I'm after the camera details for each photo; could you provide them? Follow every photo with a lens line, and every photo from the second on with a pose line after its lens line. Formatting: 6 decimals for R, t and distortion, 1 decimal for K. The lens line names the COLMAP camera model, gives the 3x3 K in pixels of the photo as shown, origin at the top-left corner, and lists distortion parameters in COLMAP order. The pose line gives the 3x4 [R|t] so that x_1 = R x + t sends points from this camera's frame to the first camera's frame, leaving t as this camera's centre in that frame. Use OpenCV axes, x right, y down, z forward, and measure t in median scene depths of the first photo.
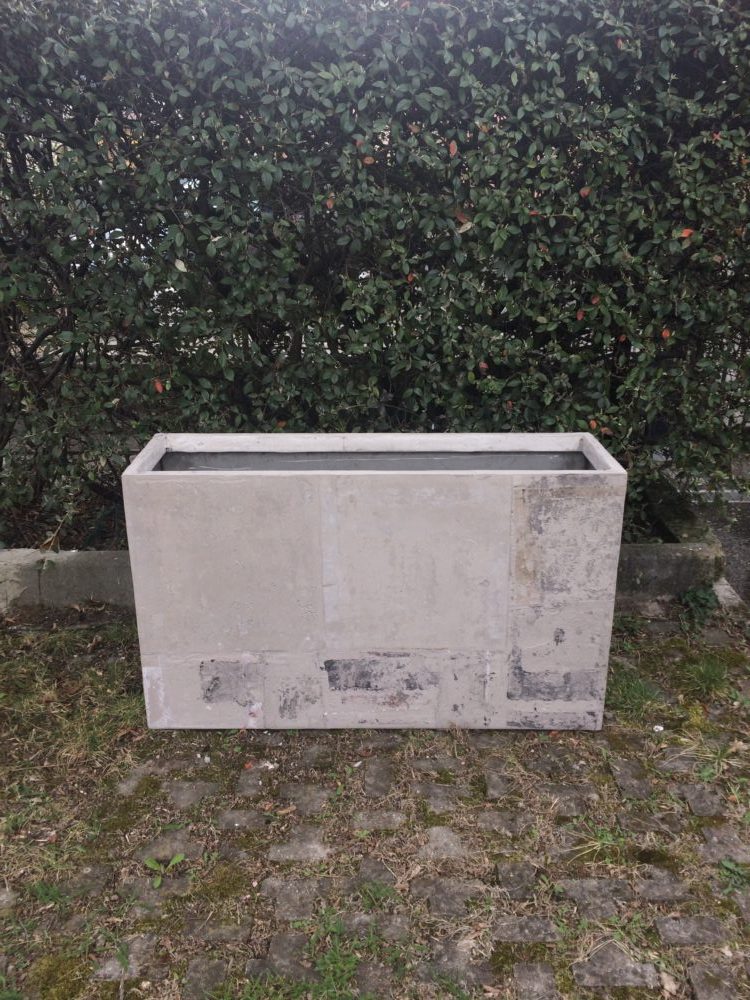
lens RADIAL K [[864.3, 0, 376.2], [0, 864.3, 501.0], [0, 0, 1]] dist [0.039420, -0.011499]
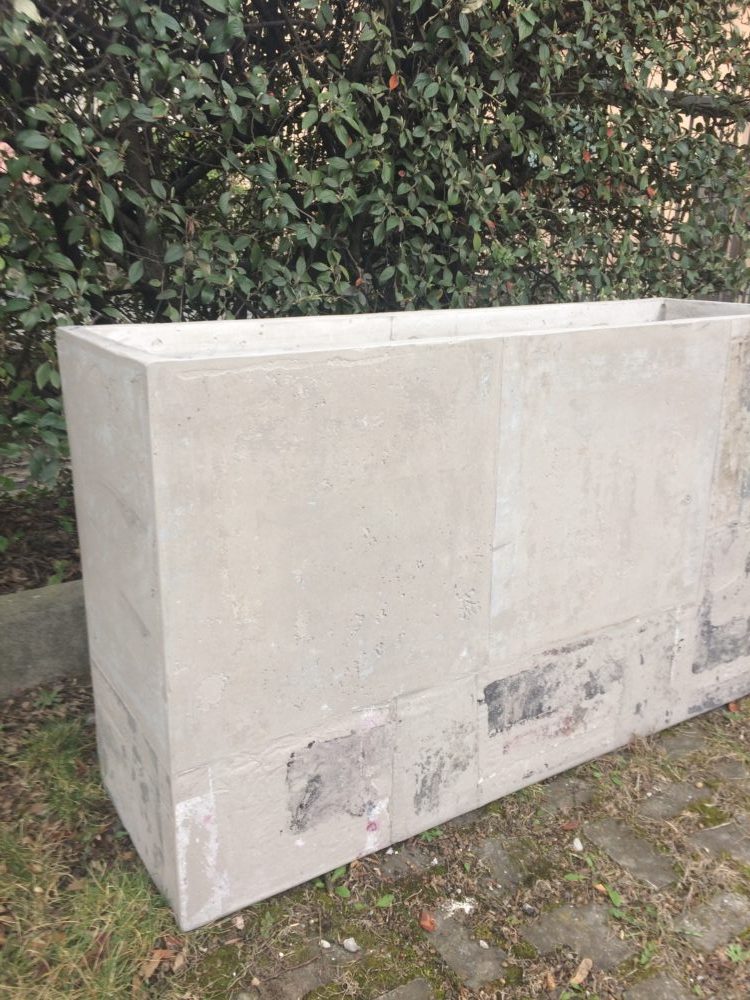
lens RADIAL K [[864.3, 0, 373.7], [0, 864.3, 499.3], [0, 0, 1]] dist [0.039420, -0.011499]
pose [[0.842525, -0.149919, 0.517375, -0.398164], [0.178265, 0.983969, -0.005175, 0.053659], [-0.508305, 0.096590, 0.855743, 0.540078]]
